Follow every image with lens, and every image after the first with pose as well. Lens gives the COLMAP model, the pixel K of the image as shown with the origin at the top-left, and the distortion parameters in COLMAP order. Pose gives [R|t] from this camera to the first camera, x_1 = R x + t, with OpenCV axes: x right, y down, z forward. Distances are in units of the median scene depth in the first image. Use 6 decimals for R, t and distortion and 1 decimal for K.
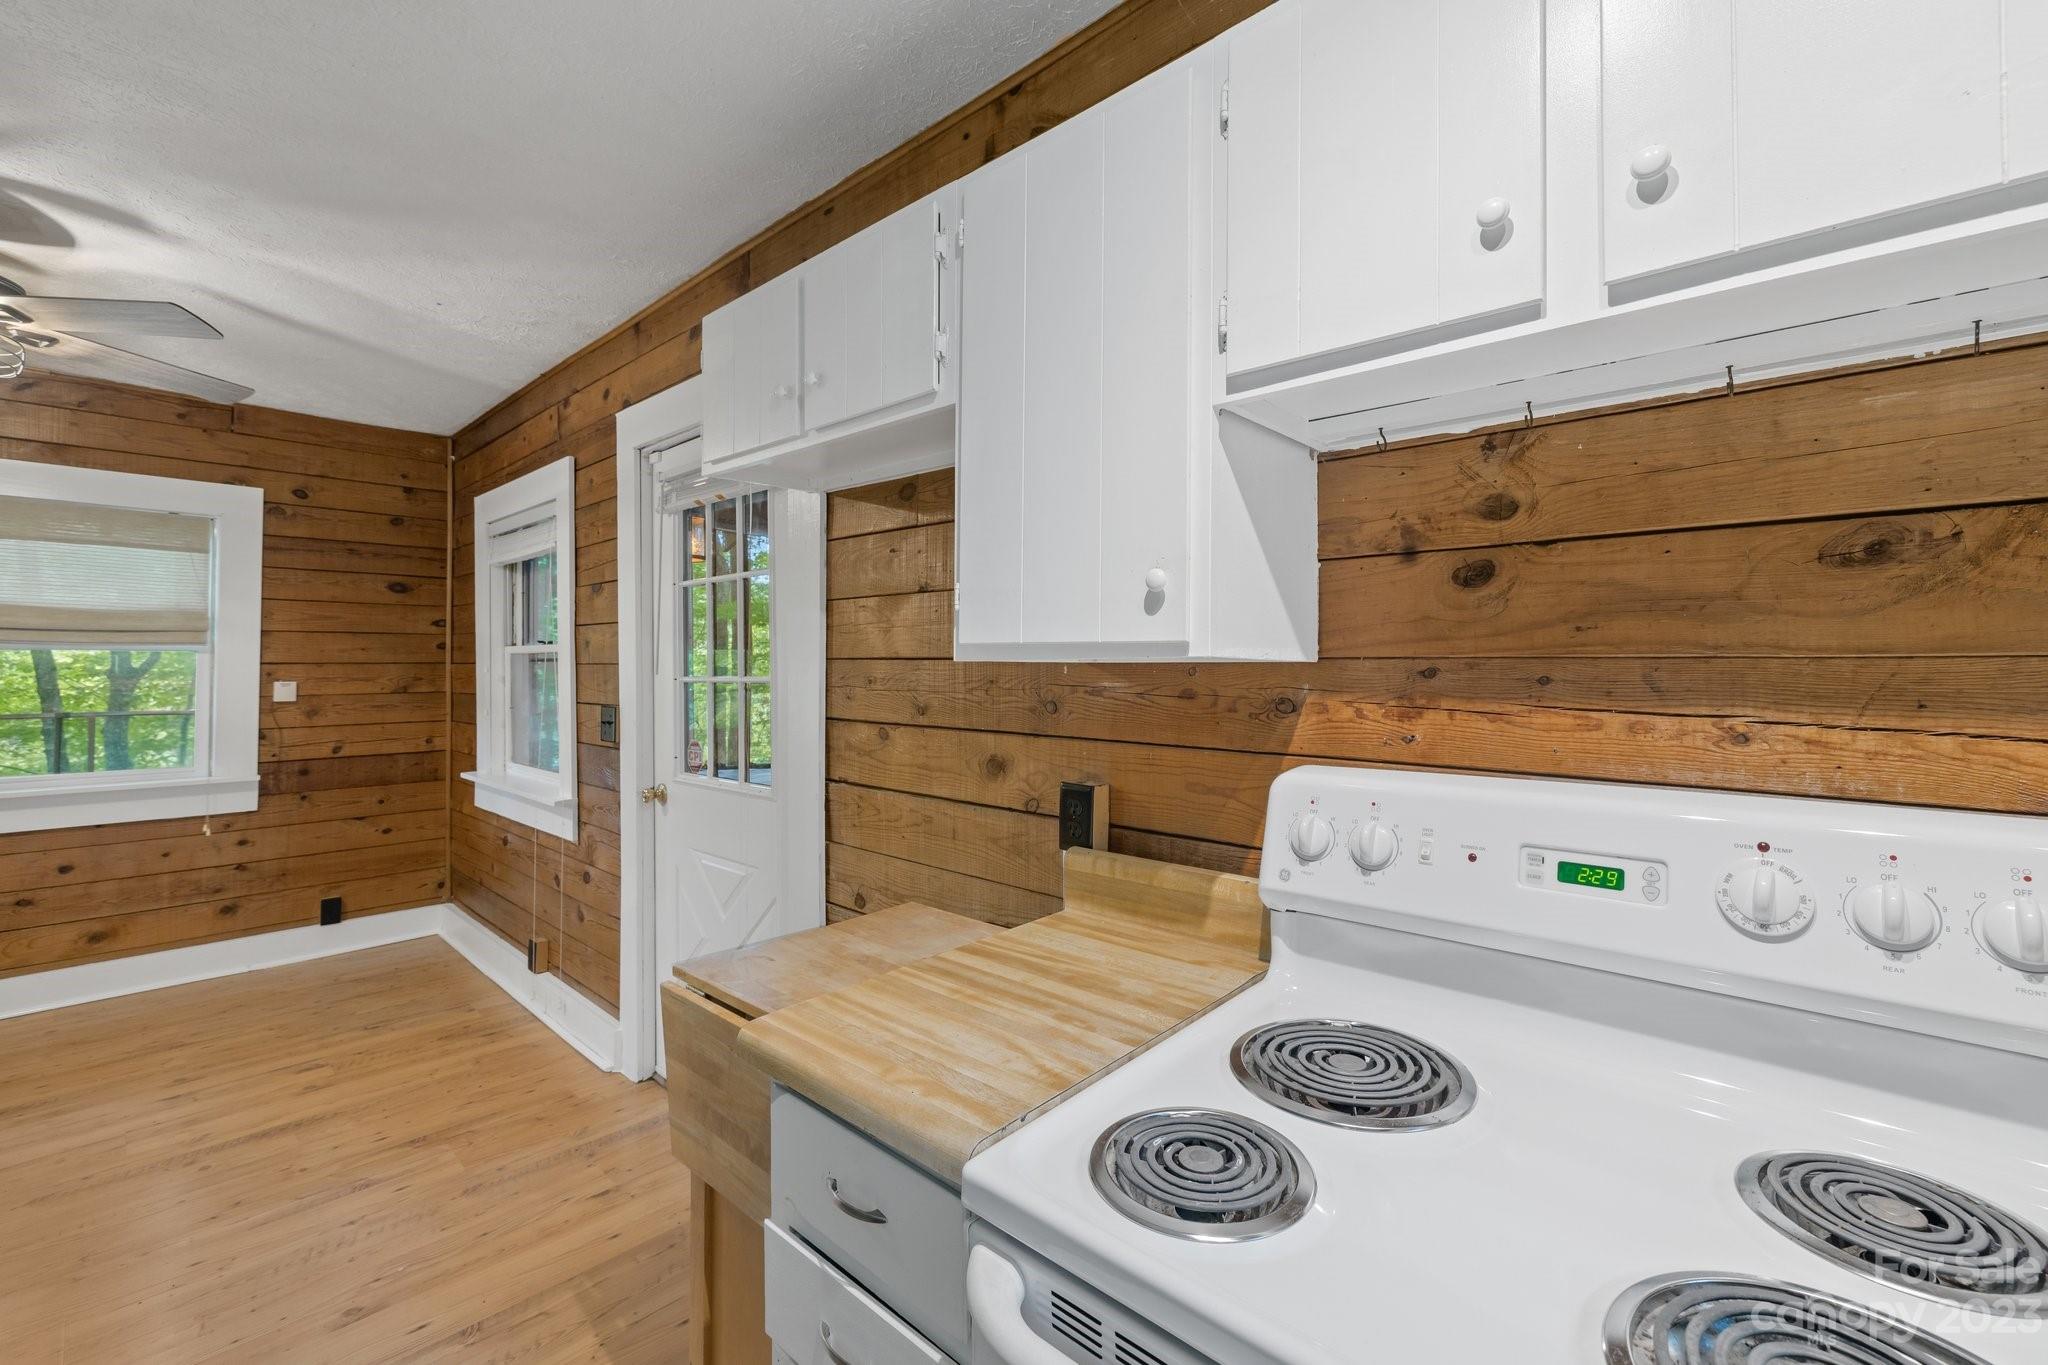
lens RADIAL K [[860.1, 0, 1032.9], [0, 860.1, 649.7], [0, 0, 1]] dist [0.000413, 0.000505]
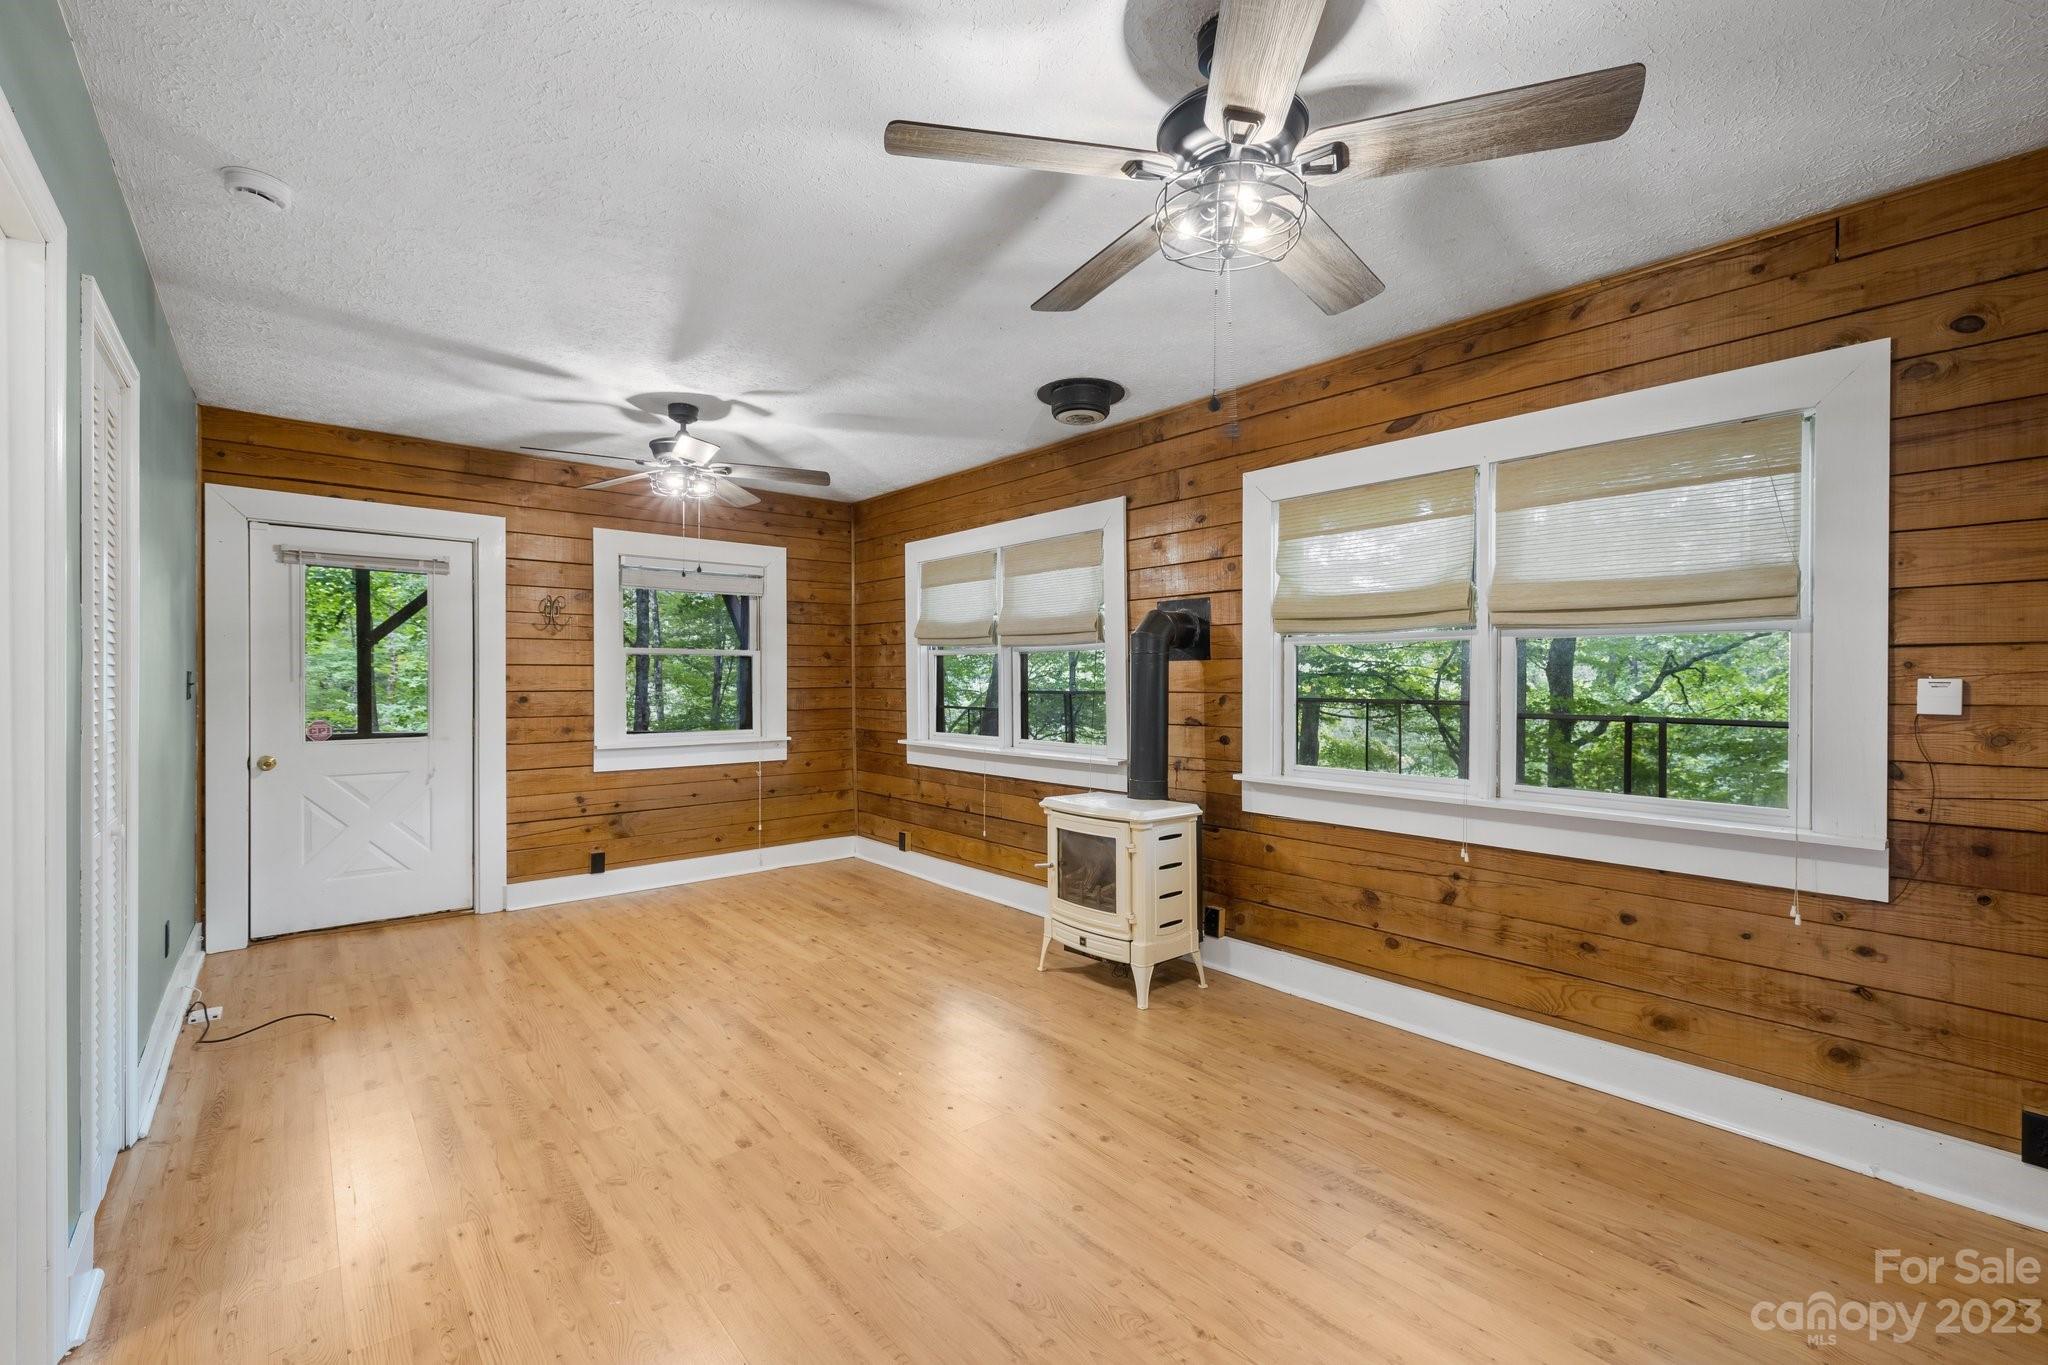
lens RADIAL K [[860.1, 0, 1030.0], [0, 860.1, 681.1], [0, 0, 1]] dist [0.000413, 0.000505]
pose [[-0.125962, -0.002389, -0.992032, -0.278721], [0.010961, 0.999933, -0.003800, 0.037635], [0.991975, -0.011353, -0.125927, 0.541933]]
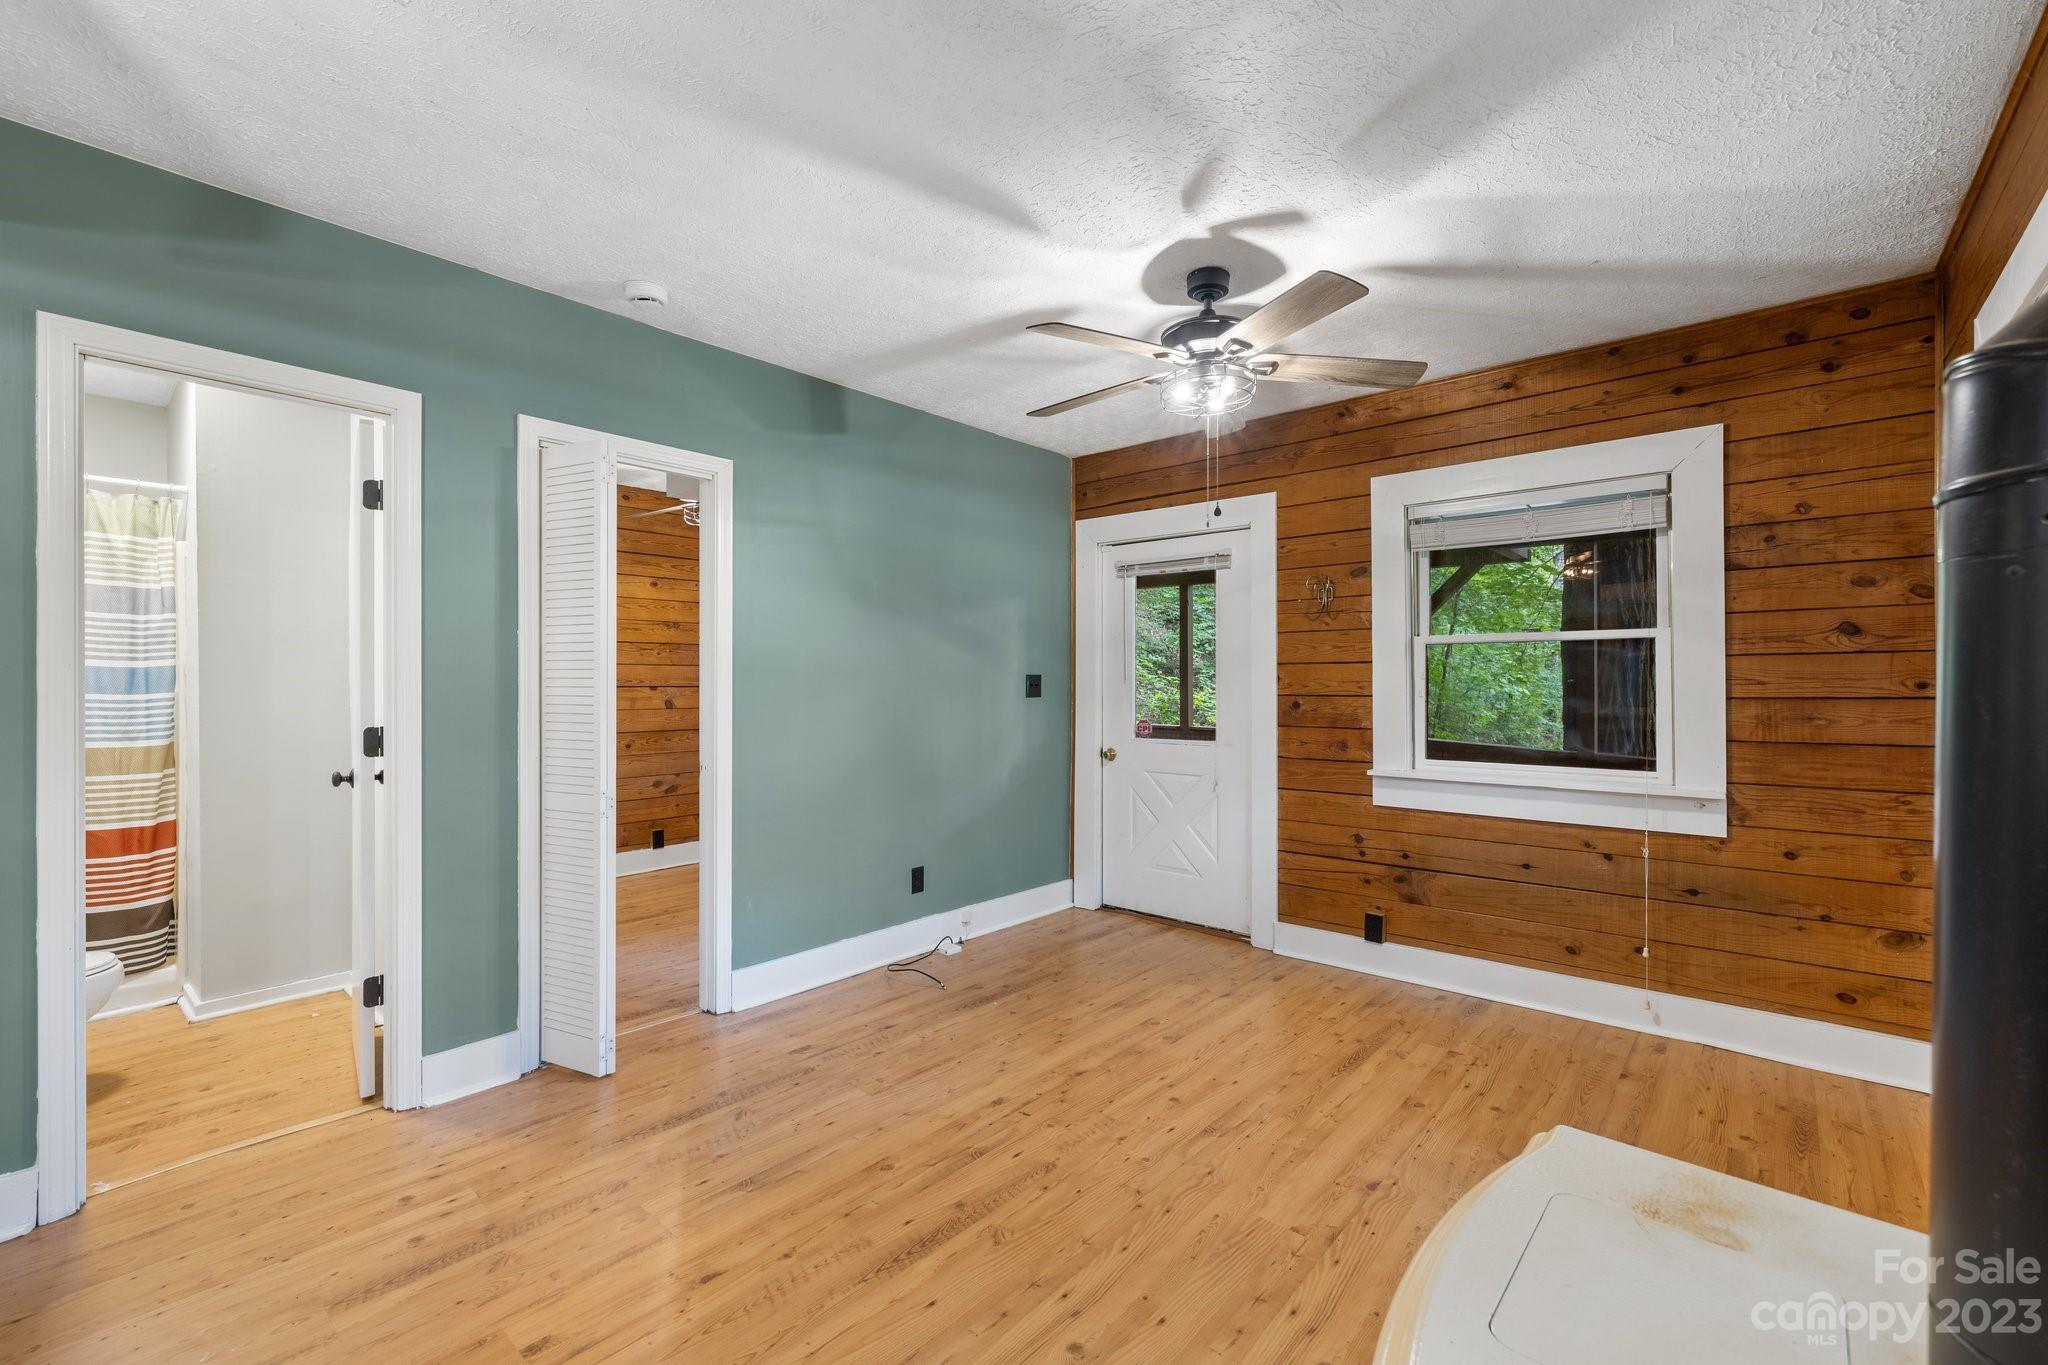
lens RADIAL K [[860.1, 0, 1022.7], [0, 860.1, 684.8], [0, 0, 1]] dist [0.000413, 0.000505]
pose [[-0.999871, -0.003181, -0.015735, -1.146408], [-0.003045, 0.999957, -0.008712, 0.036818], [0.015762, -0.008663, -0.999838, 0.702451]]
